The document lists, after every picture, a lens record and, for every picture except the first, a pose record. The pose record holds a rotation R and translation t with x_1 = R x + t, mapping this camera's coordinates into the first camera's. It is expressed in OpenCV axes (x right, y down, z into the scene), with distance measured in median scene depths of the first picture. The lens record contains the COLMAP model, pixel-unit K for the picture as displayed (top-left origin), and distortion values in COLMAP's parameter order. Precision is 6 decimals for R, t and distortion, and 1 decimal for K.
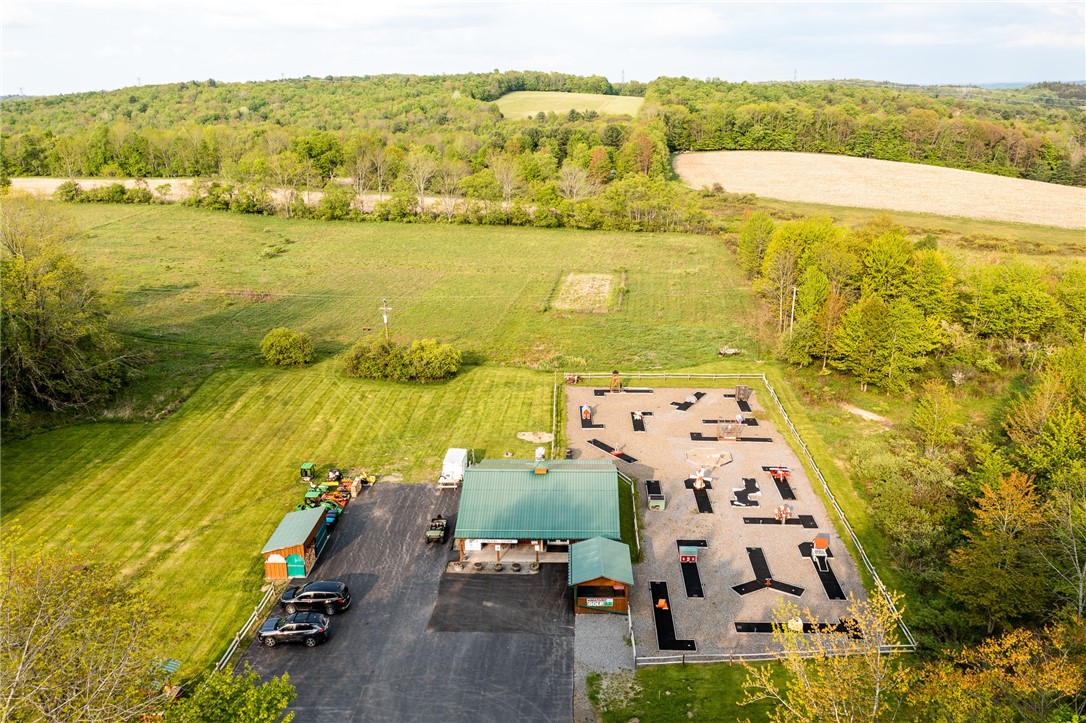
lens RADIAL K [[860.1, 0, 544.2], [0, 860.1, 361.7], [0, 0, 1]] dist [0.000775, -0.002468]
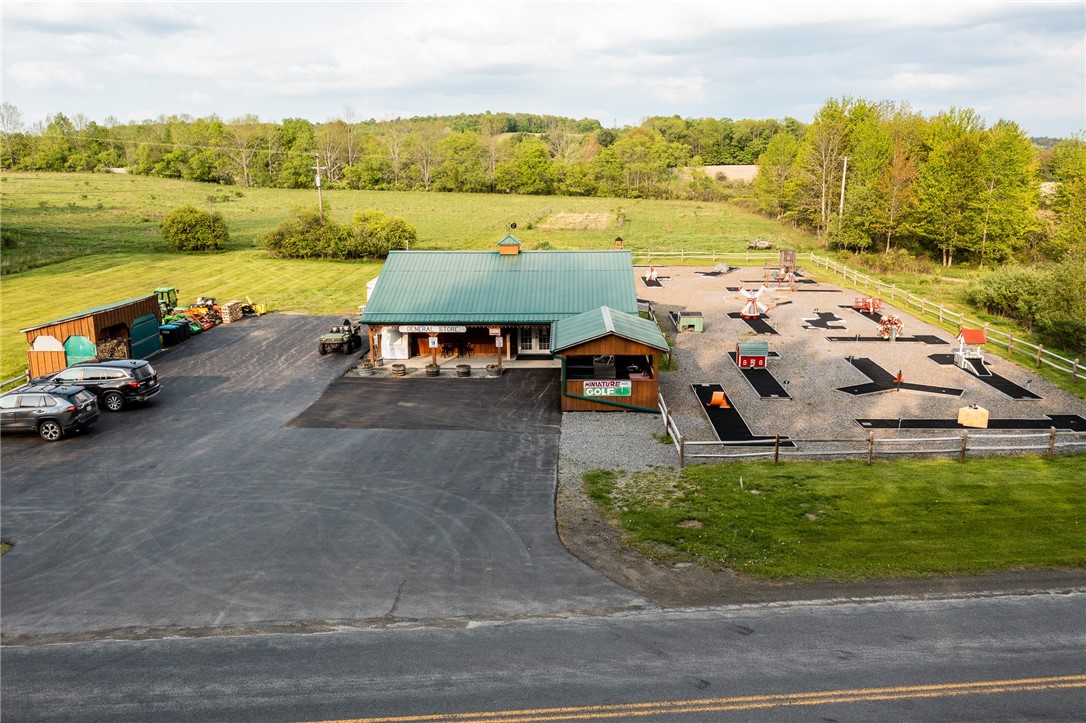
lens RADIAL K [[860.1, 0, 542.9], [0, 860.1, 362.3], [0, 0, 1]] dist [0.000775, -0.002468]
pose [[0.999962, 0.003890, 0.007799, 0.015898], [-0.003352, 0.997689, -0.067870, 0.246859], [-0.008045, 0.067841, 0.997664, 0.371144]]
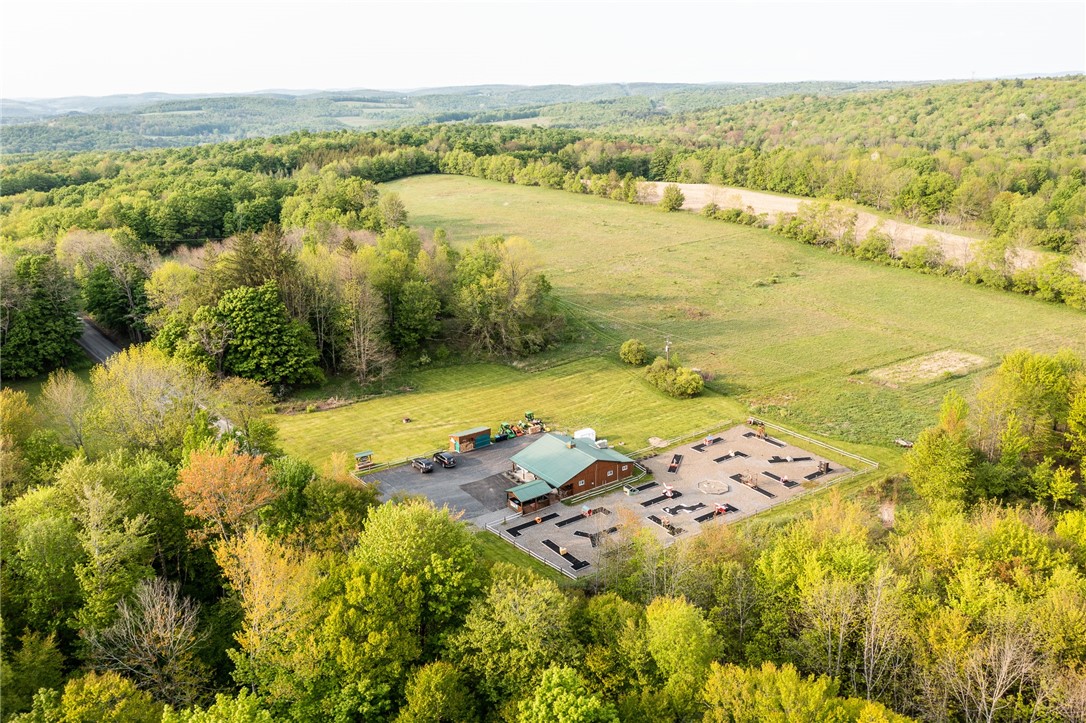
lens RADIAL K [[860.1, 0, 543.5], [0, 860.1, 360.3], [0, 0, 1]] dist [0.000775, -0.002468]
pose [[0.612796, 0.237693, -0.753647, 1.265023], [-0.222381, 0.967020, 0.124170, -0.257408], [0.758306, 0.091506, 0.645445, -0.227852]]
